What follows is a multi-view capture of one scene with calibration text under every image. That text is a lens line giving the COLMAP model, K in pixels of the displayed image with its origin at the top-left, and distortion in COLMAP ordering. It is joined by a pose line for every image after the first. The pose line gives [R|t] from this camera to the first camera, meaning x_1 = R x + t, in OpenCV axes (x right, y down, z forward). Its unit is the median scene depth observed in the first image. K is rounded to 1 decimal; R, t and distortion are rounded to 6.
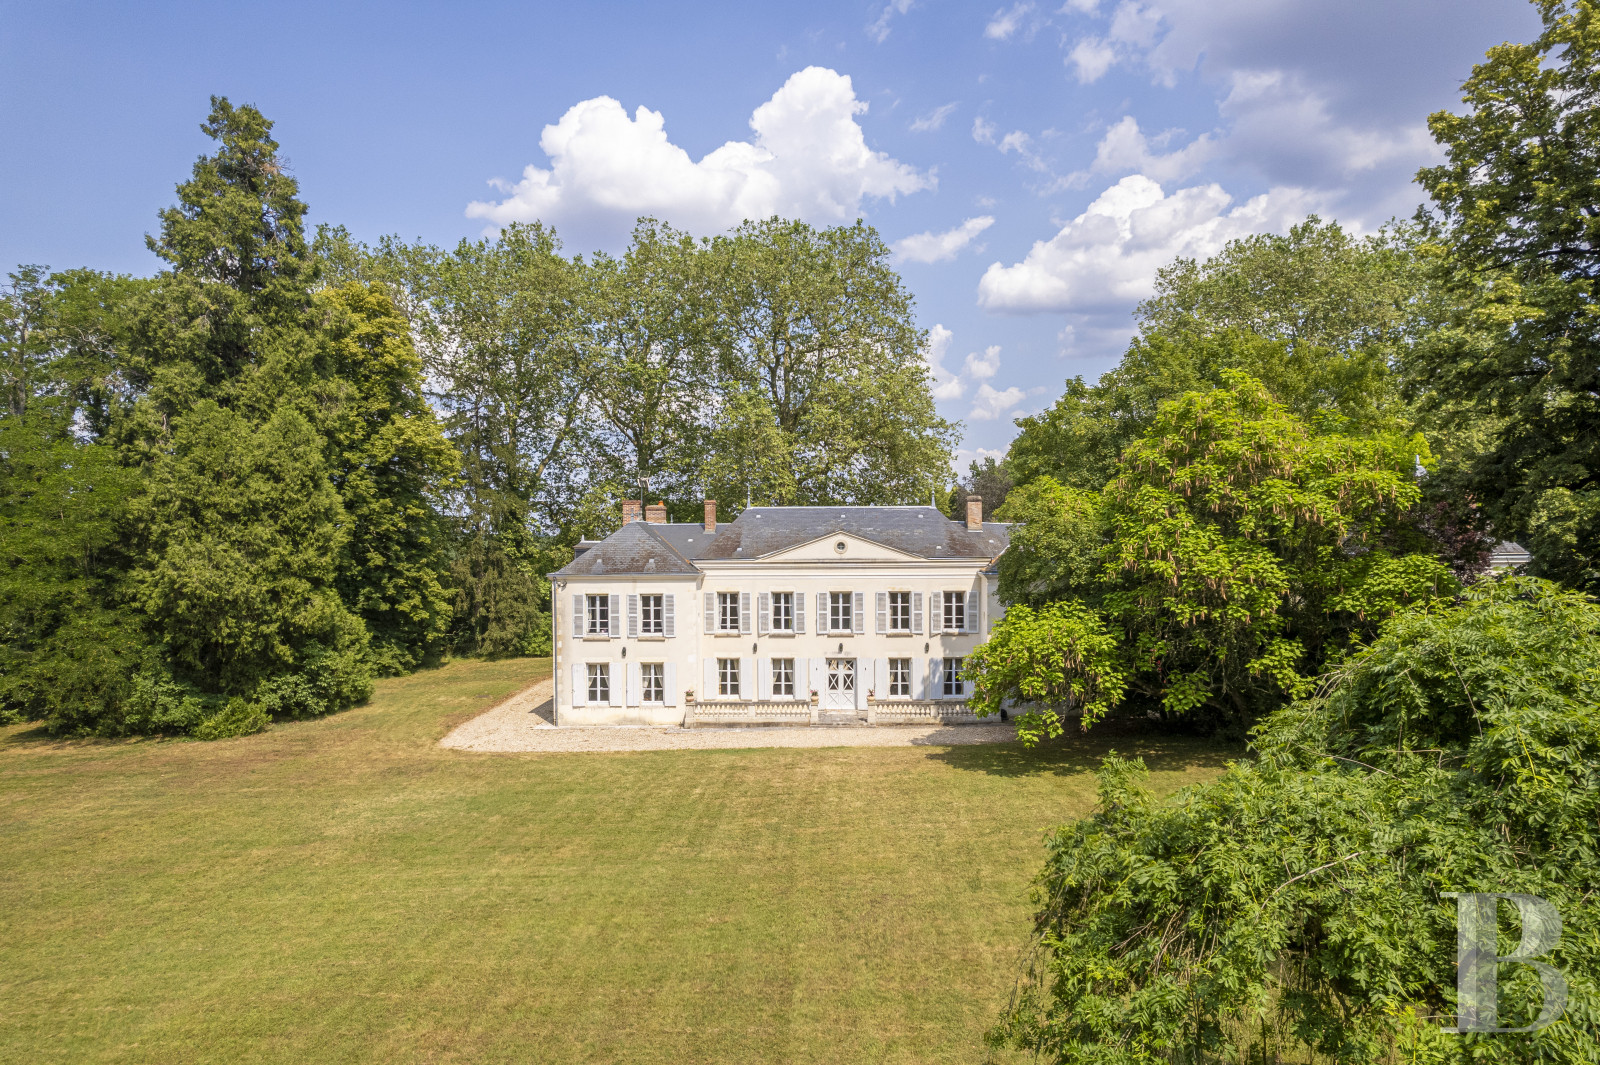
lens RADIAL K [[1060.6, 0, 794.9], [0, 1060.6, 478.7], [0, 0, 1]] dist [0.001561, 0.000271]
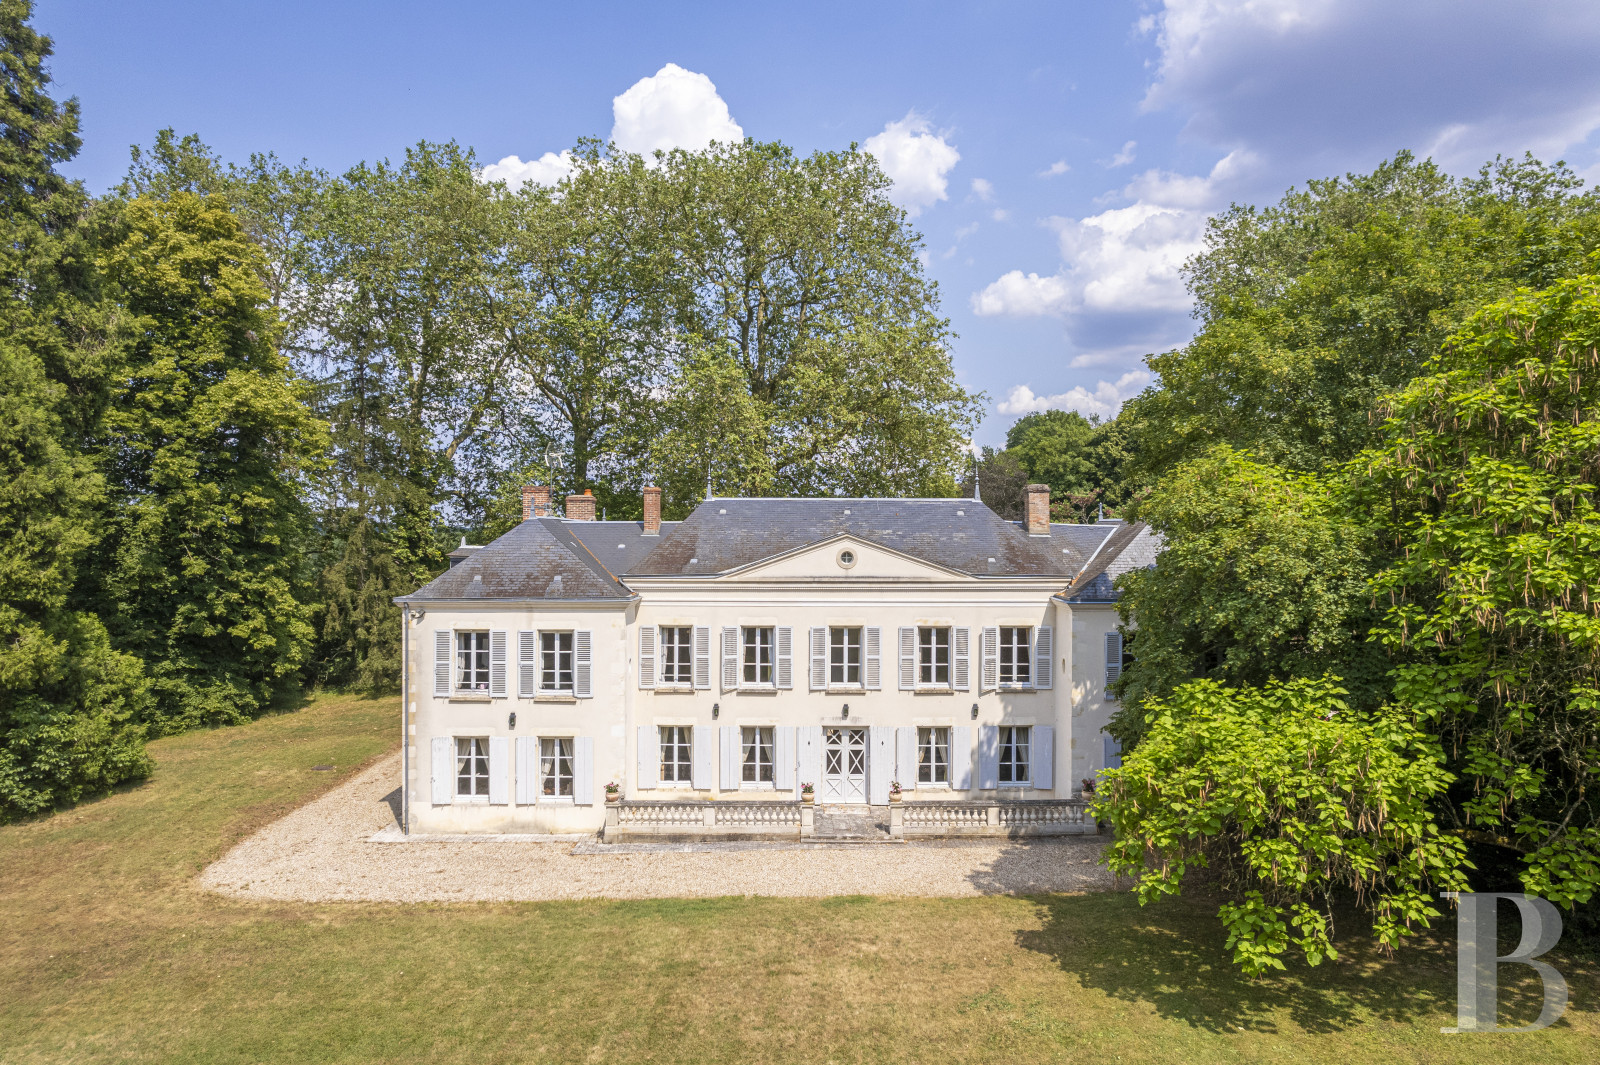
lens RADIAL K [[1049.3, 0, 804.5], [0, 1049.3, 490.5], [0, 0, 1]] dist [-0.047103, 0.000220]
pose [[0.999154, 0.008969, 0.040138, -0.009773], [-0.009576, 0.999842, 0.014977, 0.012026], [-0.039997, -0.015349, 0.999082, 0.346485]]
